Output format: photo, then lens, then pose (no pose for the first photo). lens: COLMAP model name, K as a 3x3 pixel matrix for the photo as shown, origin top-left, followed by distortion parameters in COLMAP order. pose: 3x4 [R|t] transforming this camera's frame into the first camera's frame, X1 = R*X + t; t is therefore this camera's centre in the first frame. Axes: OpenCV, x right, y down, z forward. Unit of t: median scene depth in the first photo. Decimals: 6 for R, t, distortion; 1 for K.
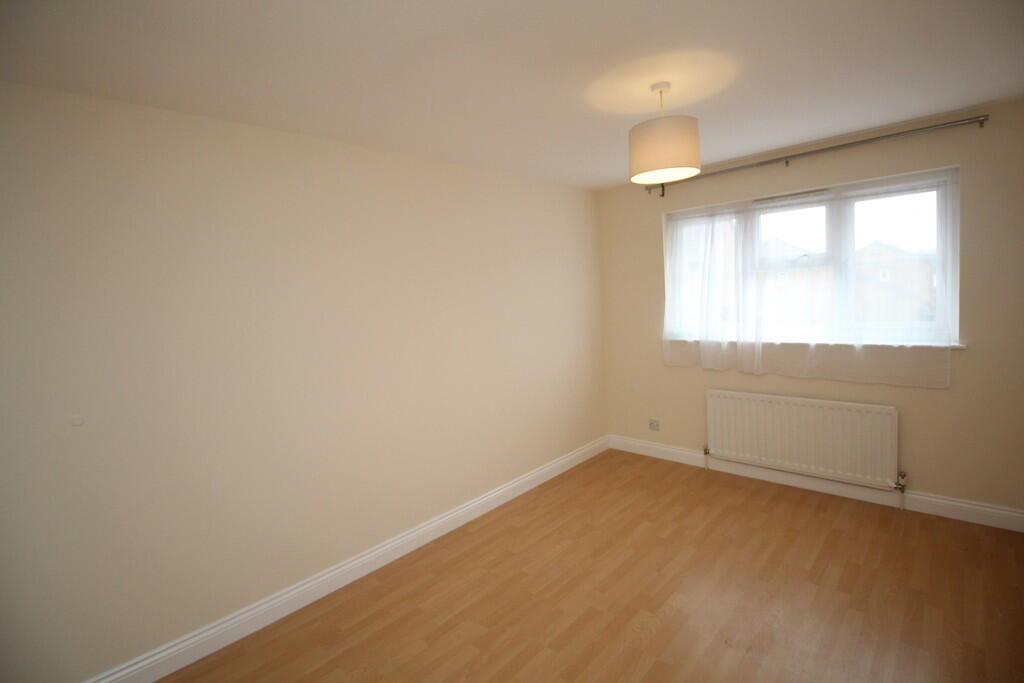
lens RADIAL K [[489.3, 0, 517.2], [0, 489.3, 336.9], [0, 0, 1]] dist [-0.037898, -0.000684]
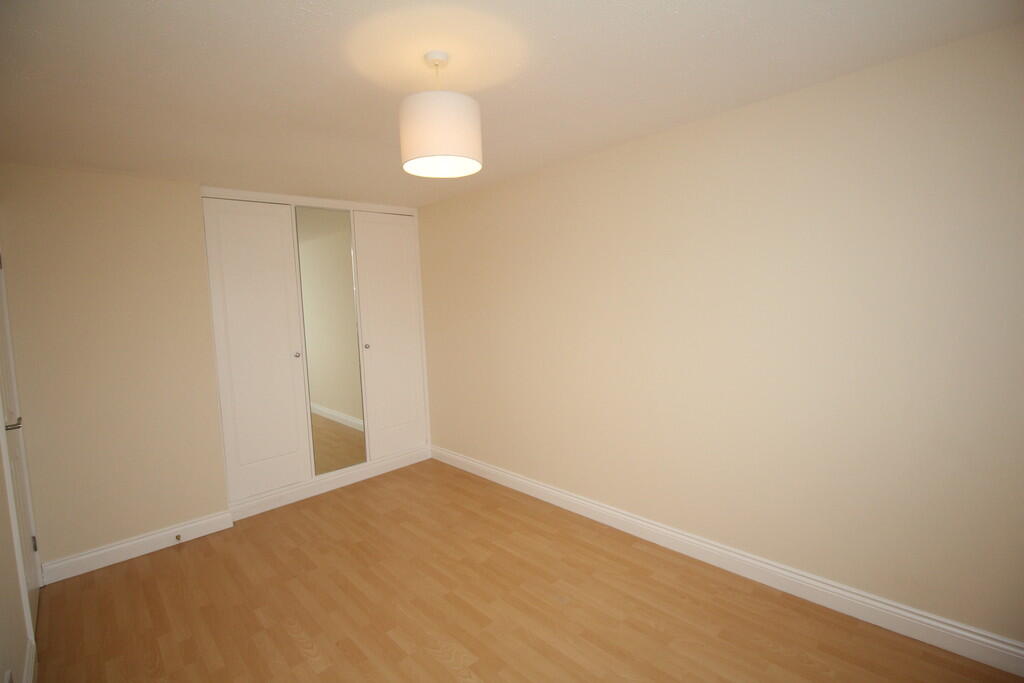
lens RADIAL K [[489.3, 0, 511.5], [0, 489.3, 340.1], [0, 0, 1]] dist [-0.037898, -0.000684]
pose [[-0.087921, 0.162845, -0.982726, 1.080211], [-0.043303, 0.984990, 0.167094, -0.190046], [0.995186, 0.057246, -0.079550, 1.131780]]
